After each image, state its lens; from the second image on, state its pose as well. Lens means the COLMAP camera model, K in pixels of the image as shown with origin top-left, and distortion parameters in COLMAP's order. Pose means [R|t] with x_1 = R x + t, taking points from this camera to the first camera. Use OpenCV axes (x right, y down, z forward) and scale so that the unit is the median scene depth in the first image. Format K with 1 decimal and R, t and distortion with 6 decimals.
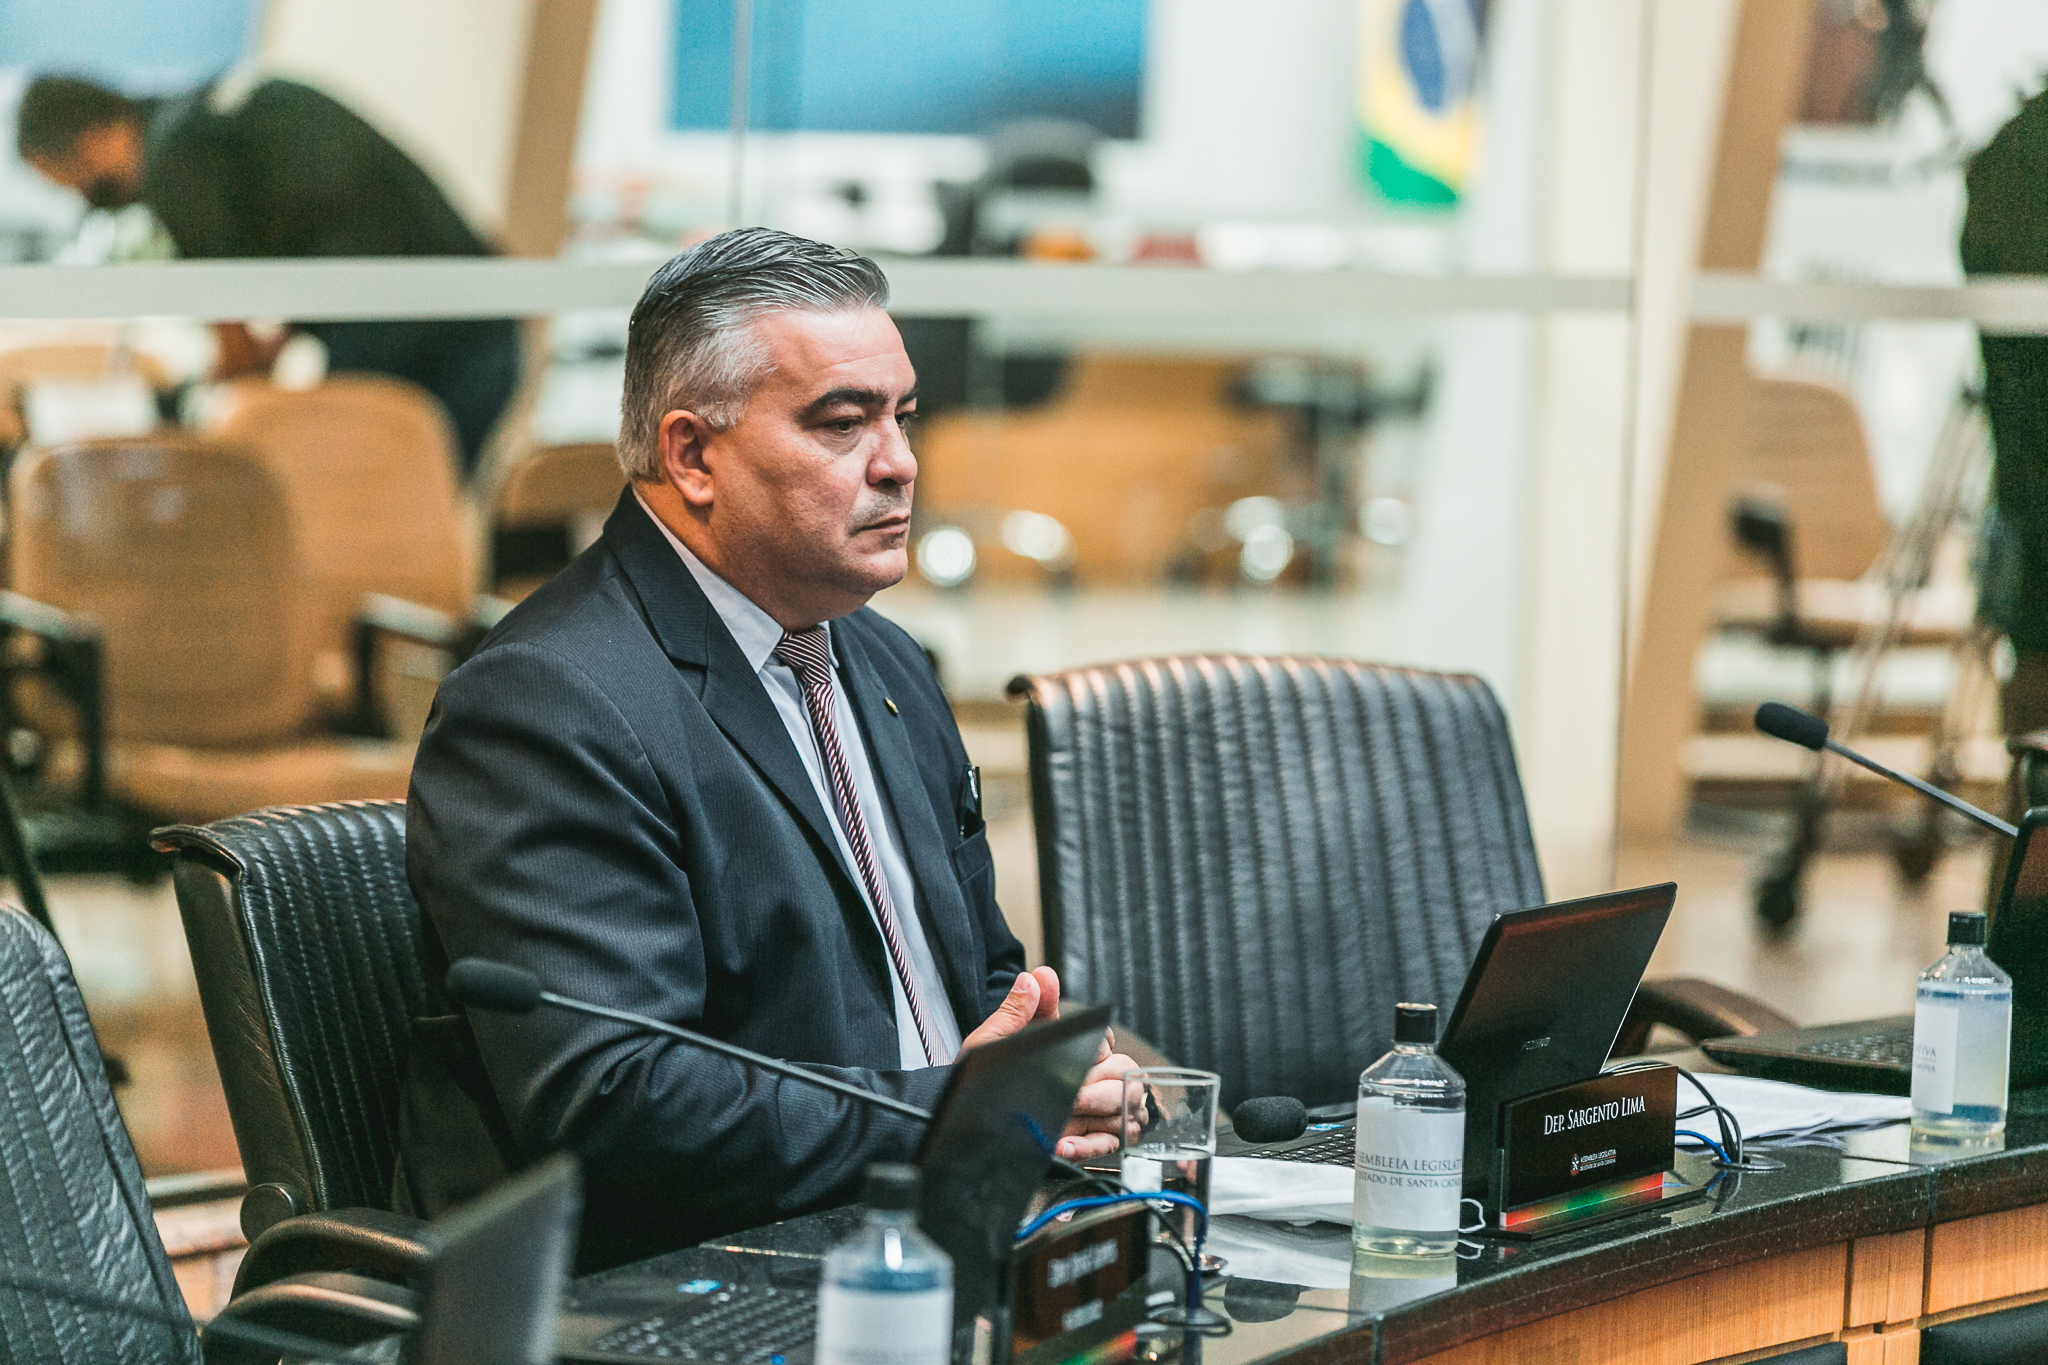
lens RADIAL K [[9215.8, 0, 1023.3], [0, 9215.8, 680.6], [0, 0, 1]] dist [-0.120784, 0.000000]
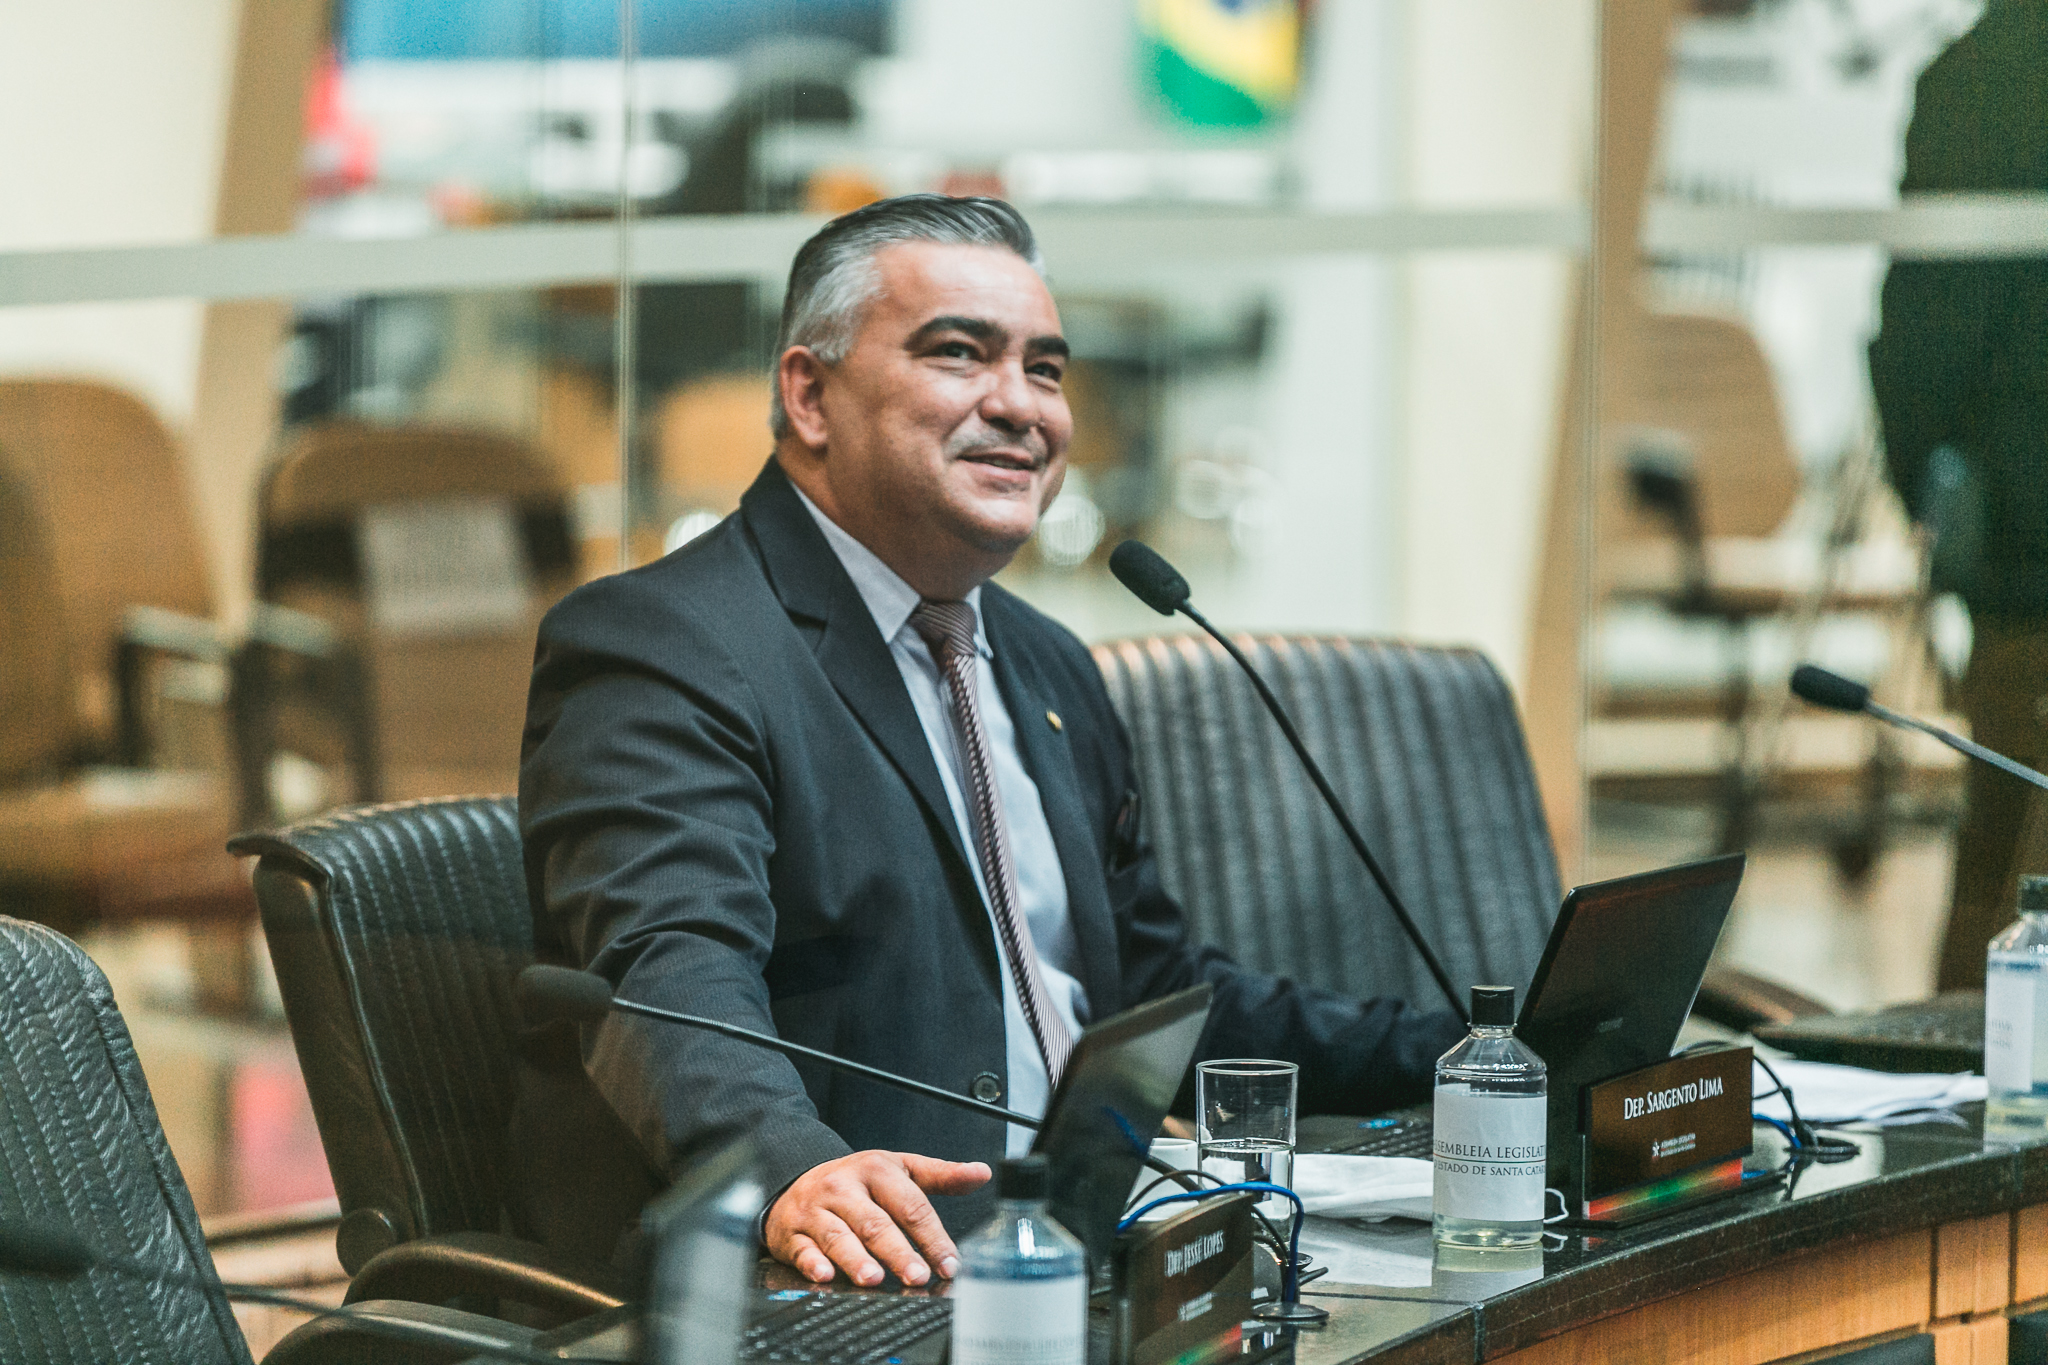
lens RADIAL K [[10952.4, 0, 1023.4], [0, 10952.4, 682.5], [0, 0, 1]] dist [0.130303, 0.000000]
pose [[0.999046, -0.033170, 0.028390, -0.034011], [0.033193, 0.999449, -0.000342, 0.002180], [-0.028363, 0.001284, 0.999597, -0.125964]]
